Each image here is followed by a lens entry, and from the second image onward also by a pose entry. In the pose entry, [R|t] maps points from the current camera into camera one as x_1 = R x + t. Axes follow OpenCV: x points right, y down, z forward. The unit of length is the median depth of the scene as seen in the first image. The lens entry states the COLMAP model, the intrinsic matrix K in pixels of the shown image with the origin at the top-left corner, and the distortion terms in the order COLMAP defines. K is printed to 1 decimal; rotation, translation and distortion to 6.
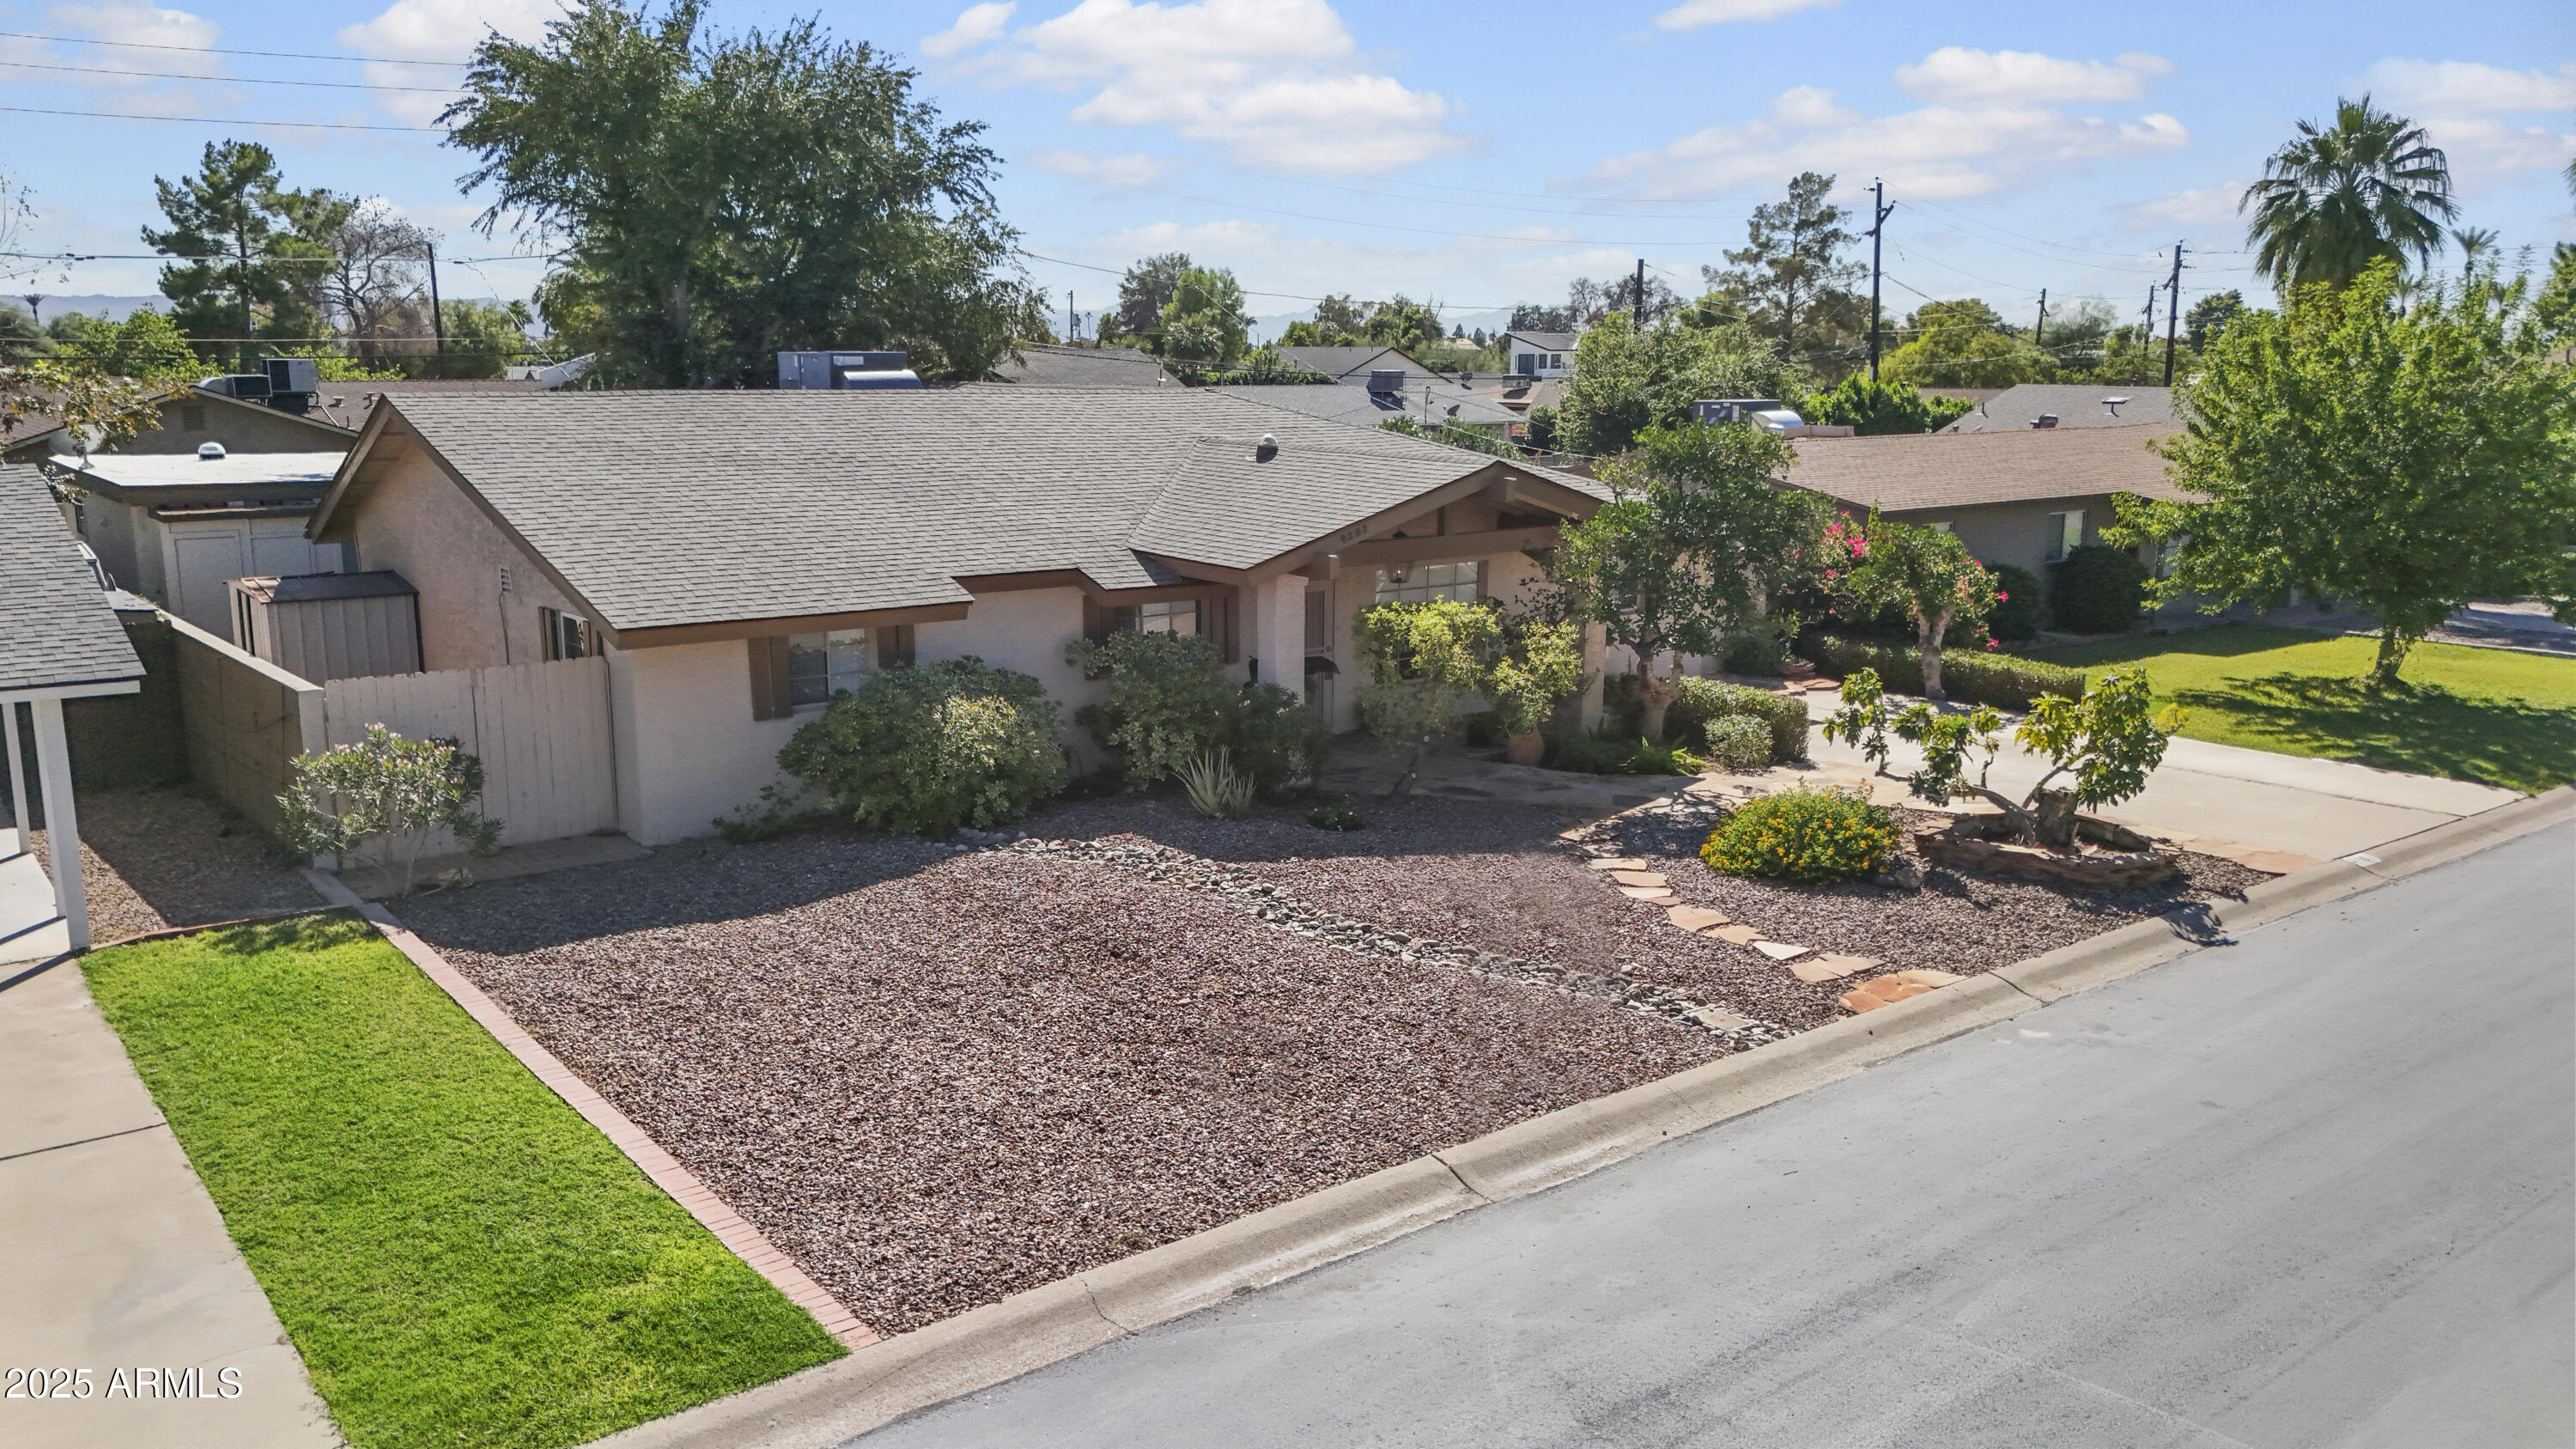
lens RADIAL K [[1940.5, 0, 1288.0], [0, 1940.5, 724.5], [0, 0, 1]] dist [0.004556, -0.000290]
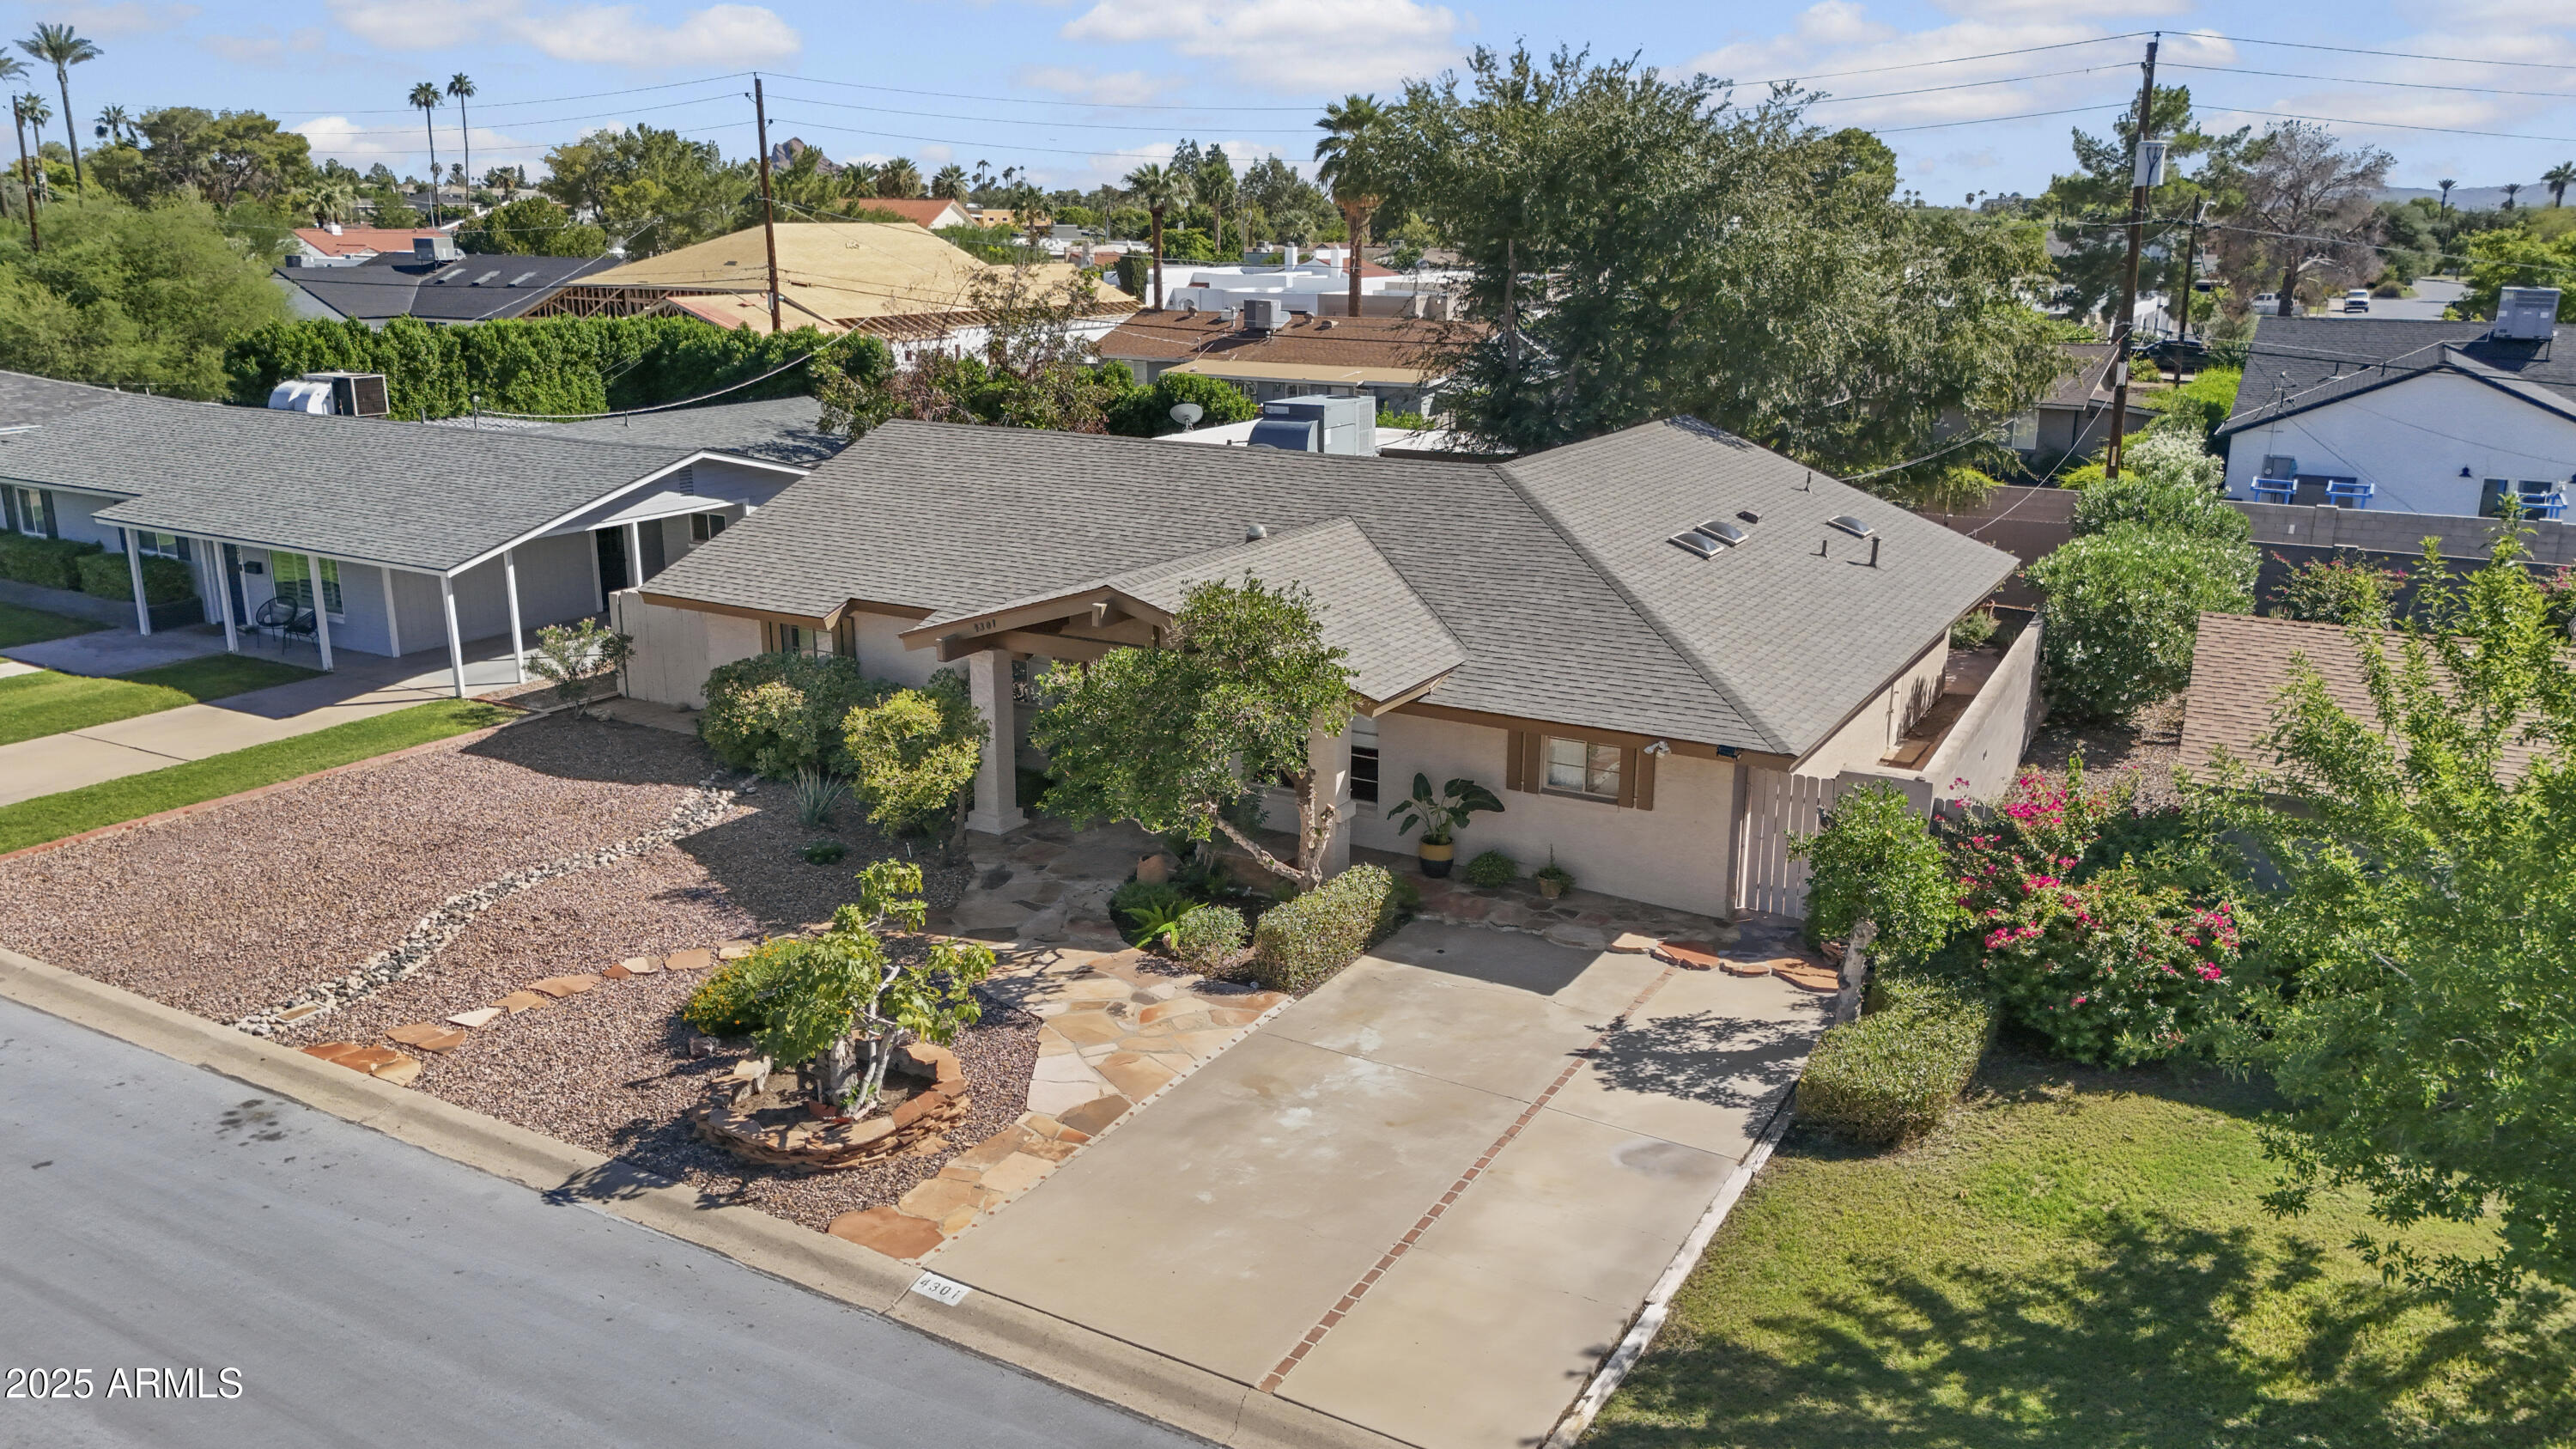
lens RADIAL K [[1911.7, 0, 1275.2], [0, 1911.7, 715.4], [0, 0, 1]] dist [0.037590, 0.010004]
pose [[0.367378, 0.234529, -0.900017, 1.291185], [-0.179985, 0.967320, 0.178599, -0.325199], [0.912491, 0.096376, 0.397583, 0.834736]]
